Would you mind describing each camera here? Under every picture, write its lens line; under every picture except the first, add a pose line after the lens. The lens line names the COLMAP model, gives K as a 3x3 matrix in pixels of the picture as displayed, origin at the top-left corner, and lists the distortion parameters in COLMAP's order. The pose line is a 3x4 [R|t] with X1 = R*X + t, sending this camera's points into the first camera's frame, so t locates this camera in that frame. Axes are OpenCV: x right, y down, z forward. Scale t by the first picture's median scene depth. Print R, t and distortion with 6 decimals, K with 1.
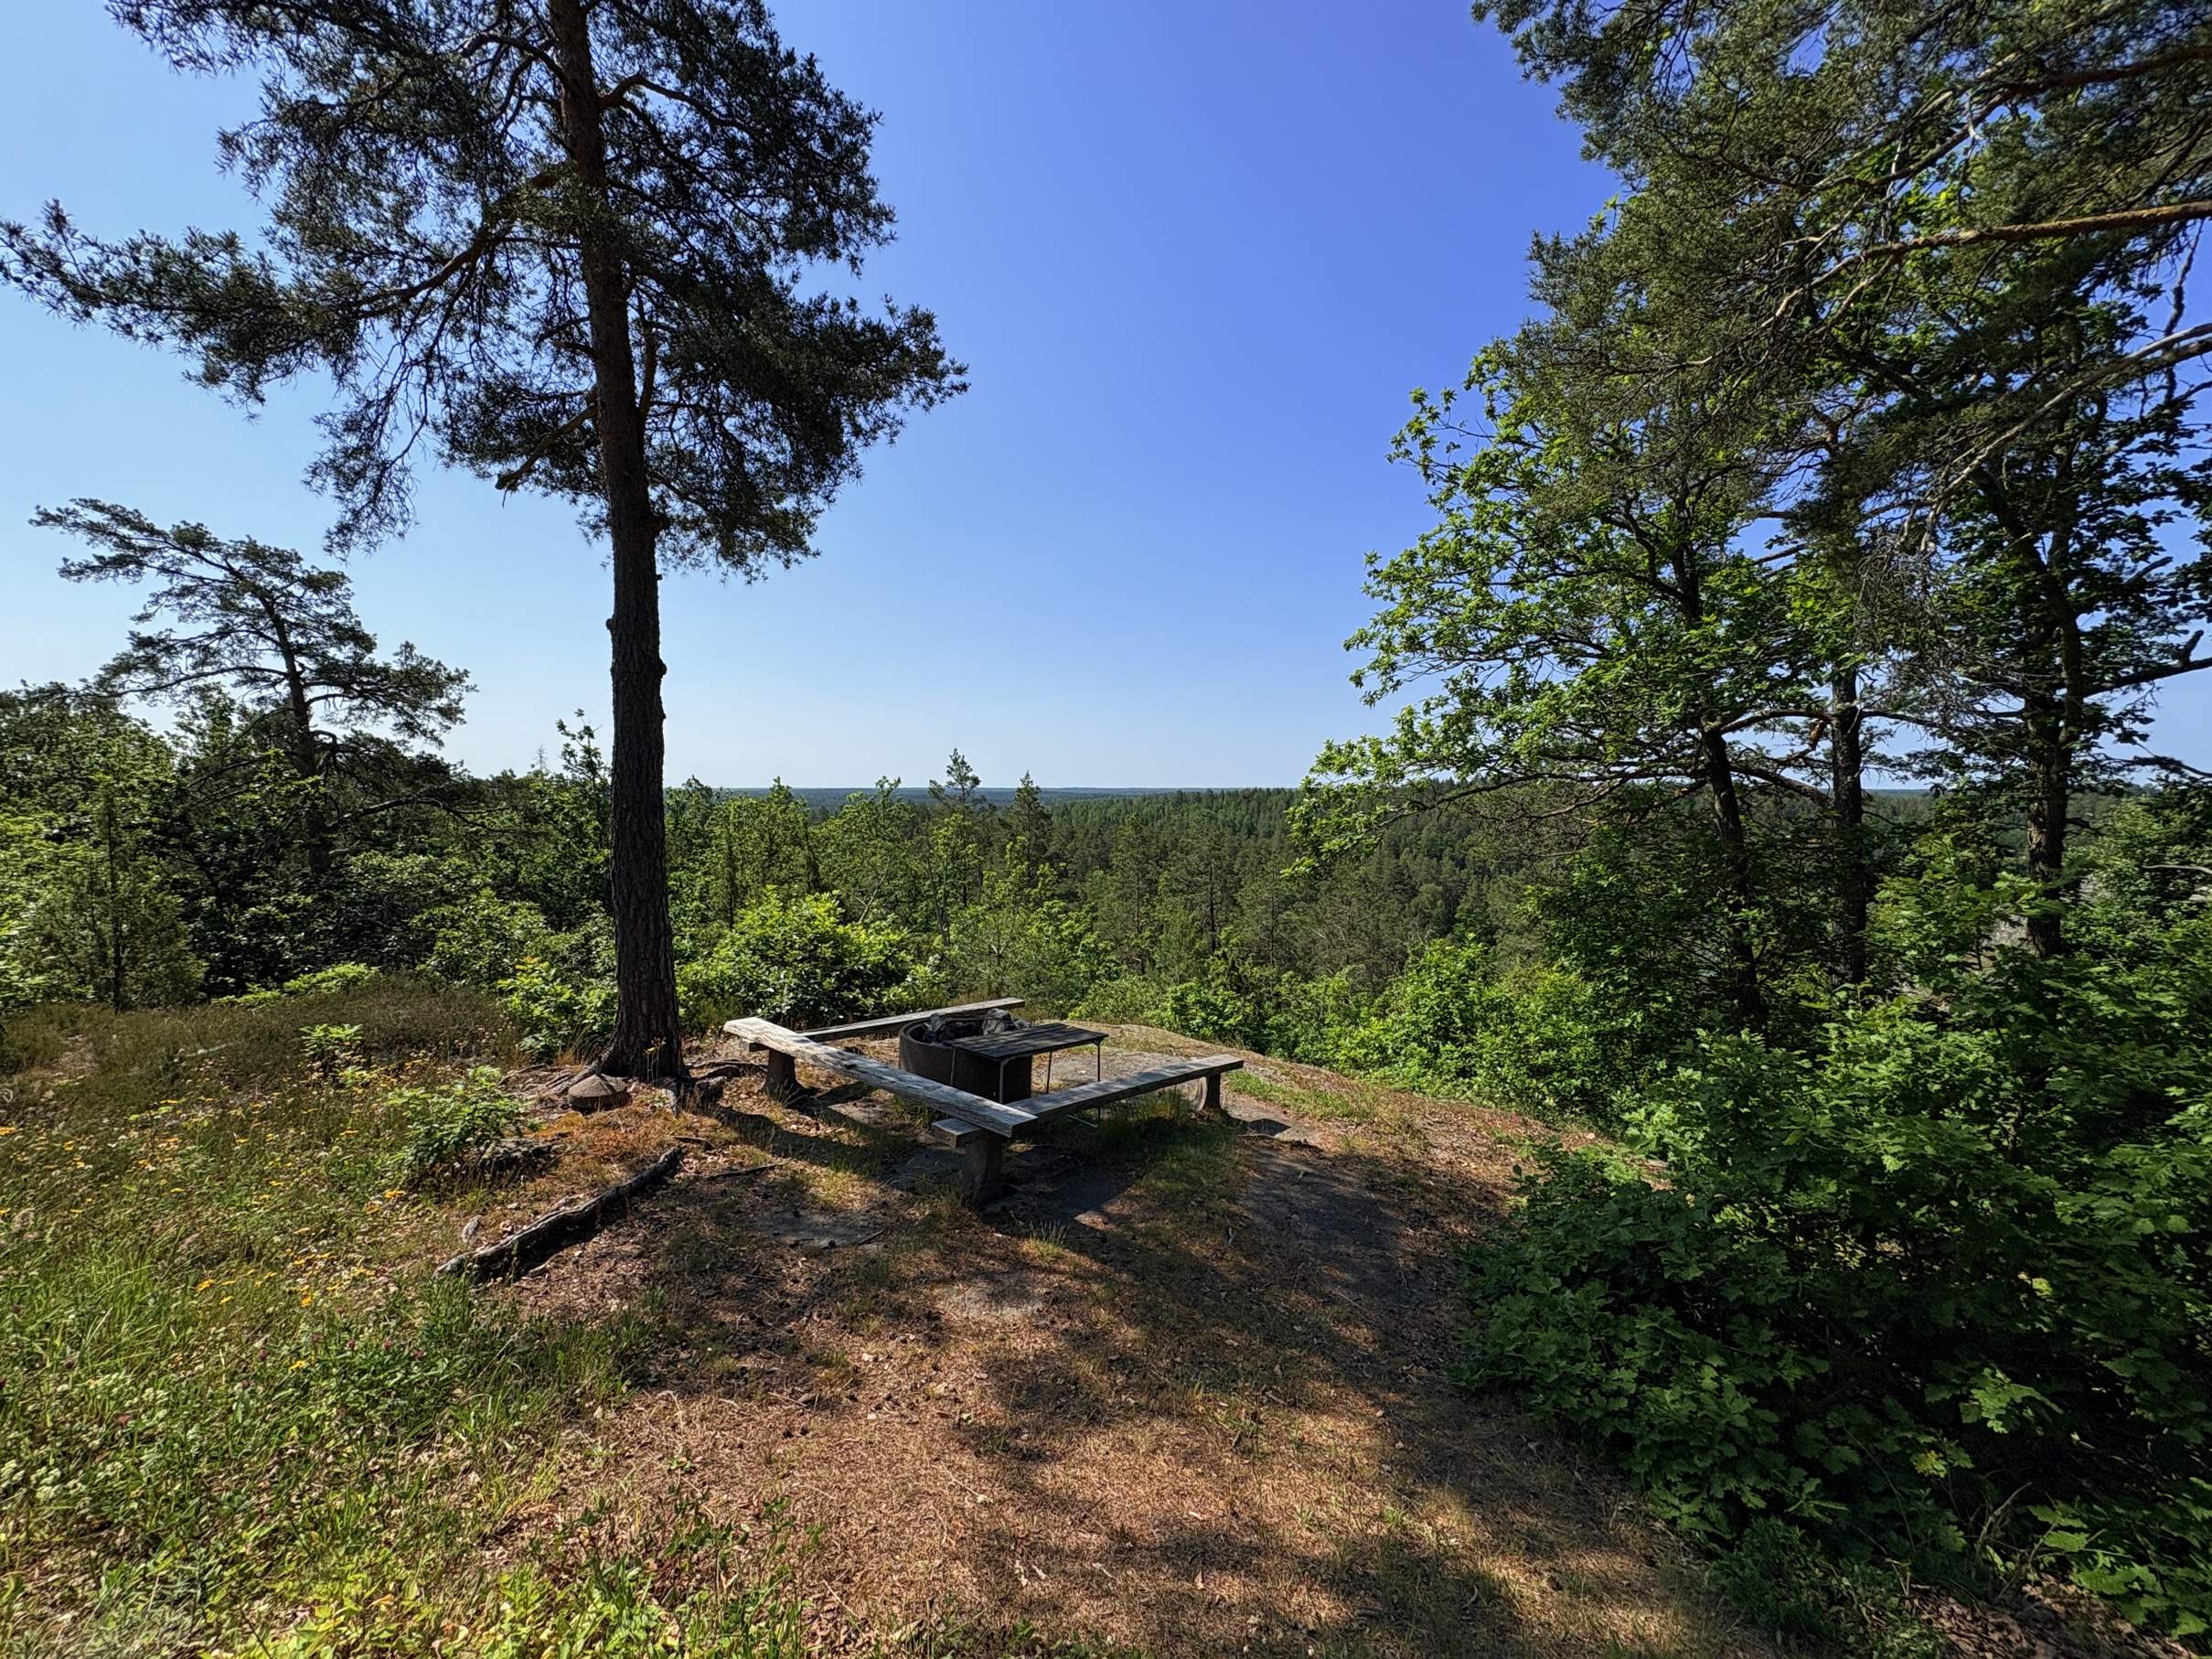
lens RADIAL K [[891.8, 0, 1105.2], [0, 891.8, 830.4], [0, 0, 1]] dist [0.000014, 0.000018]
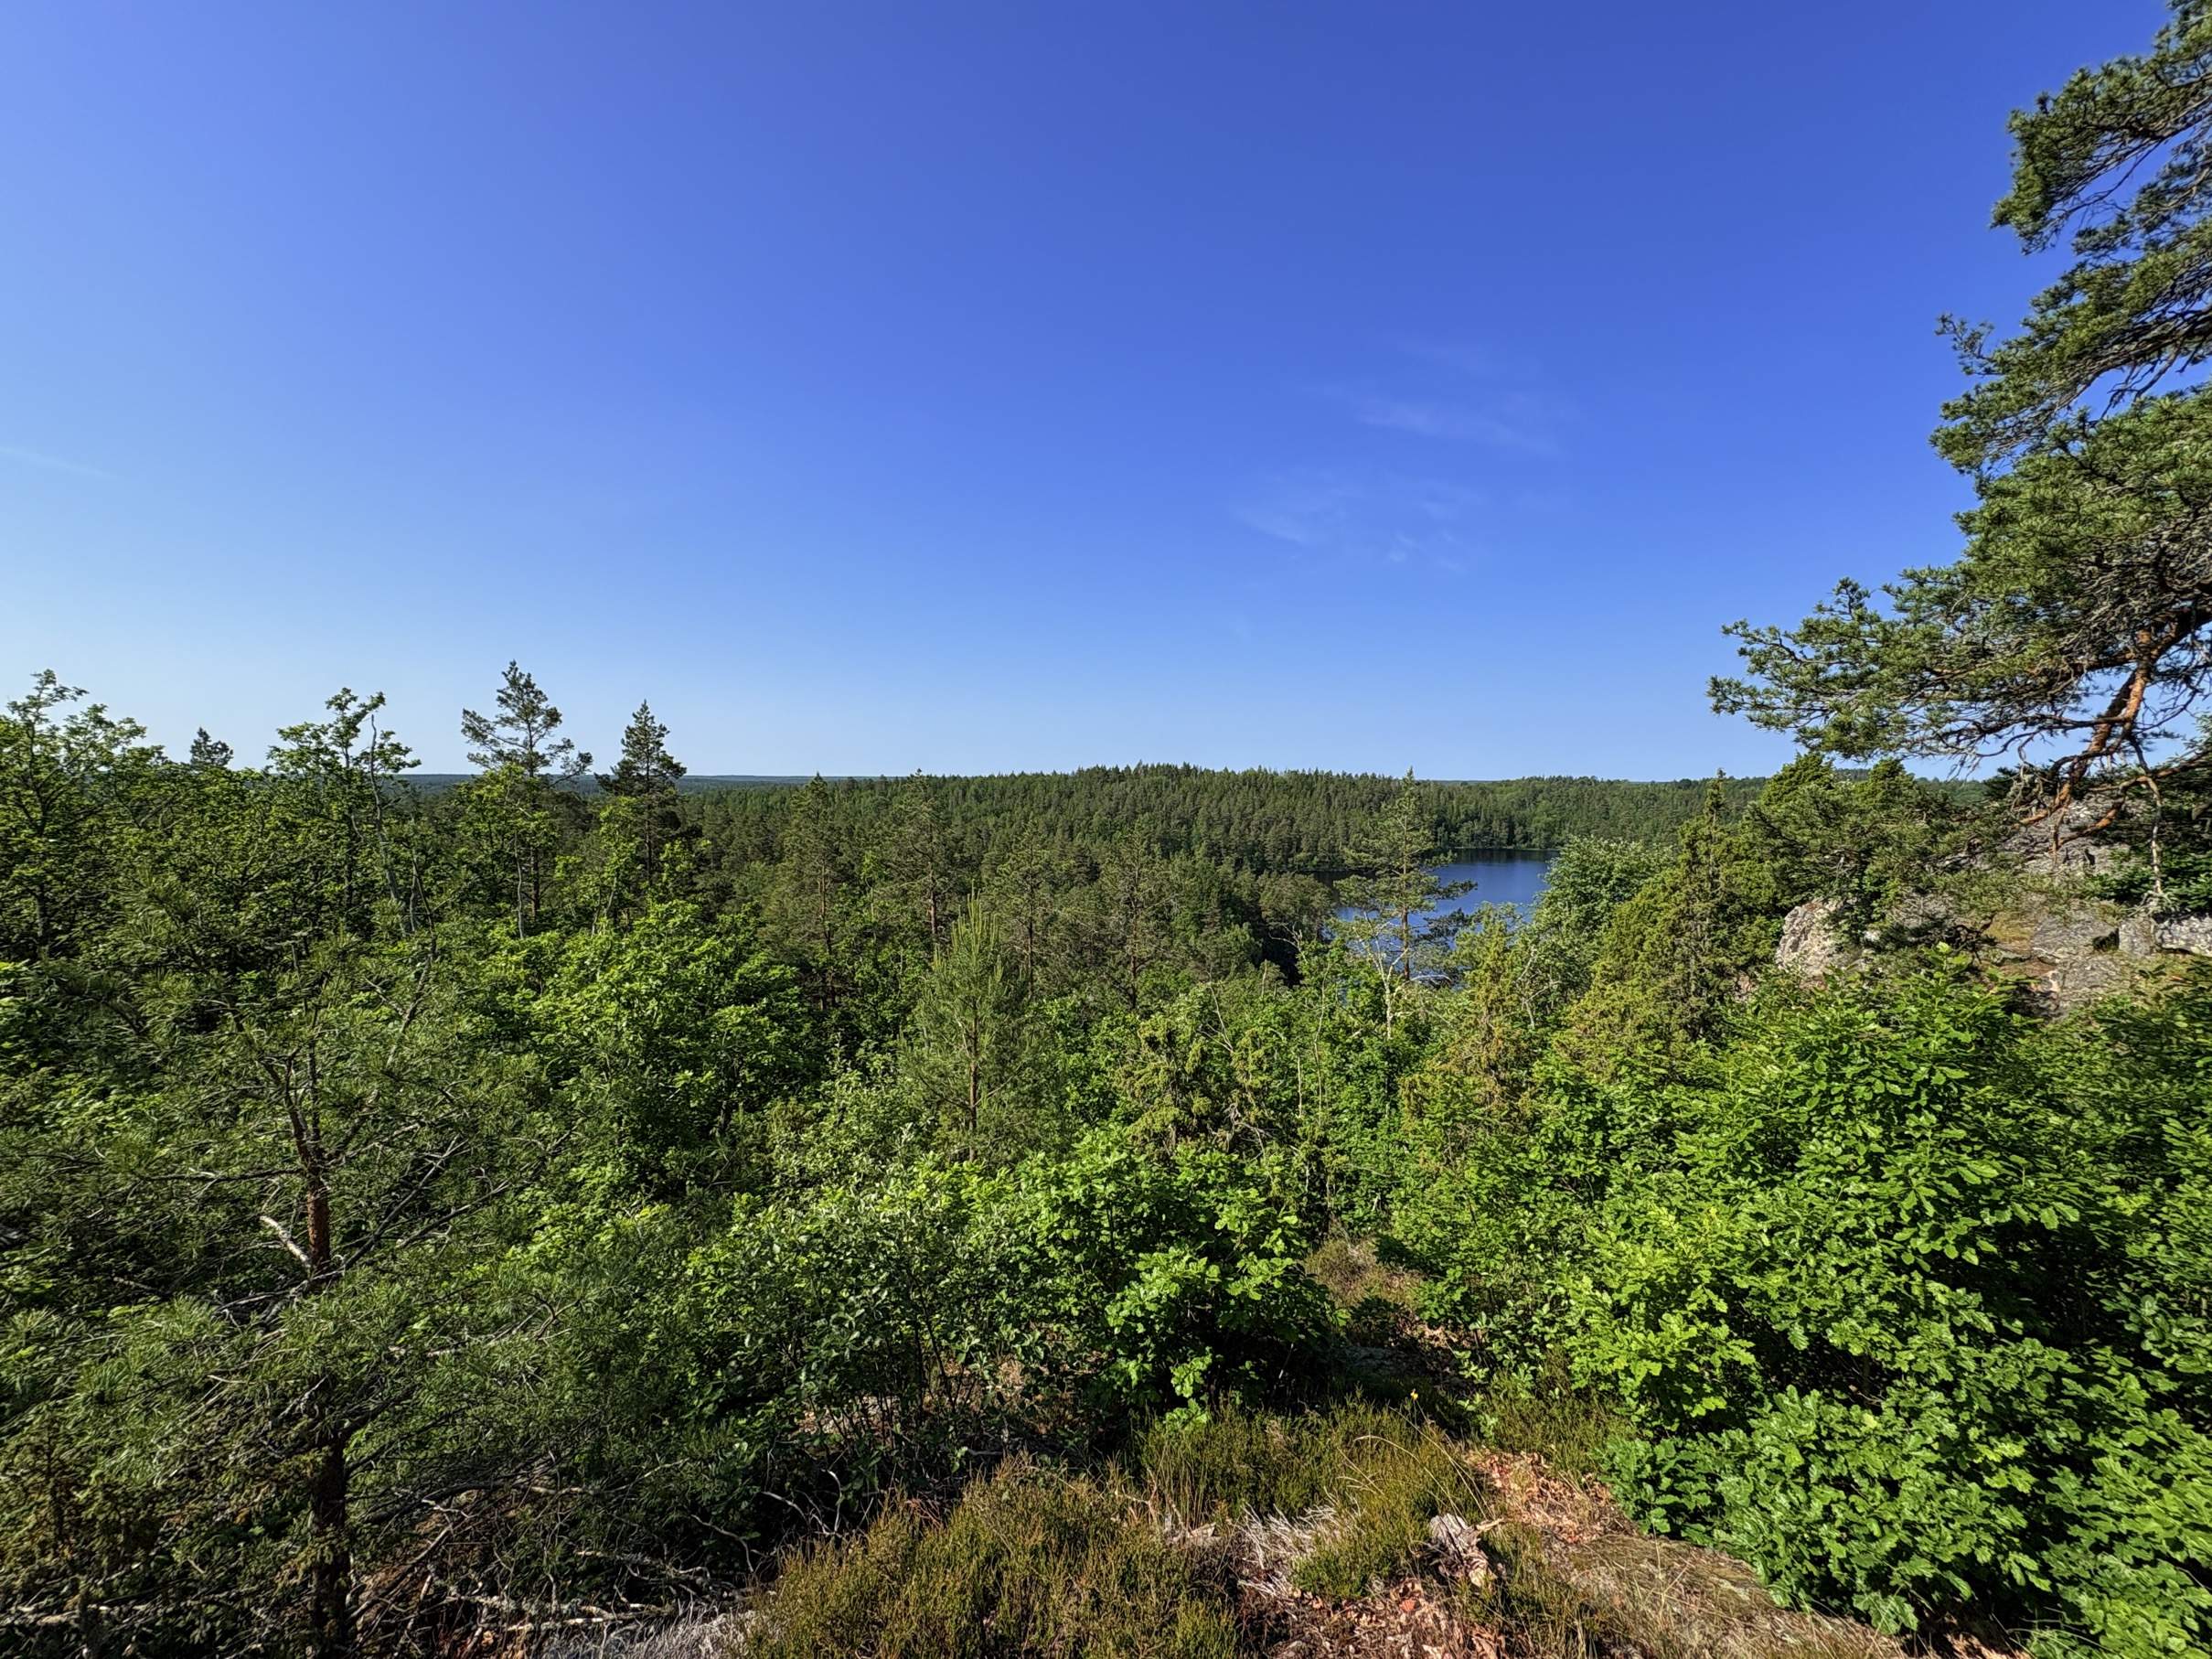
lens RADIAL K [[891.8, 0, 1104.6], [0, 891.8, 822.4], [0, 0, 1]] dist [0.000014, 0.000018]
pose [[0.934022, -0.012805, 0.356987, -0.006494], [0.012571, 0.999917, 0.002978, 0.022276], [-0.356995, 0.001706, 0.934105, 0.267636]]
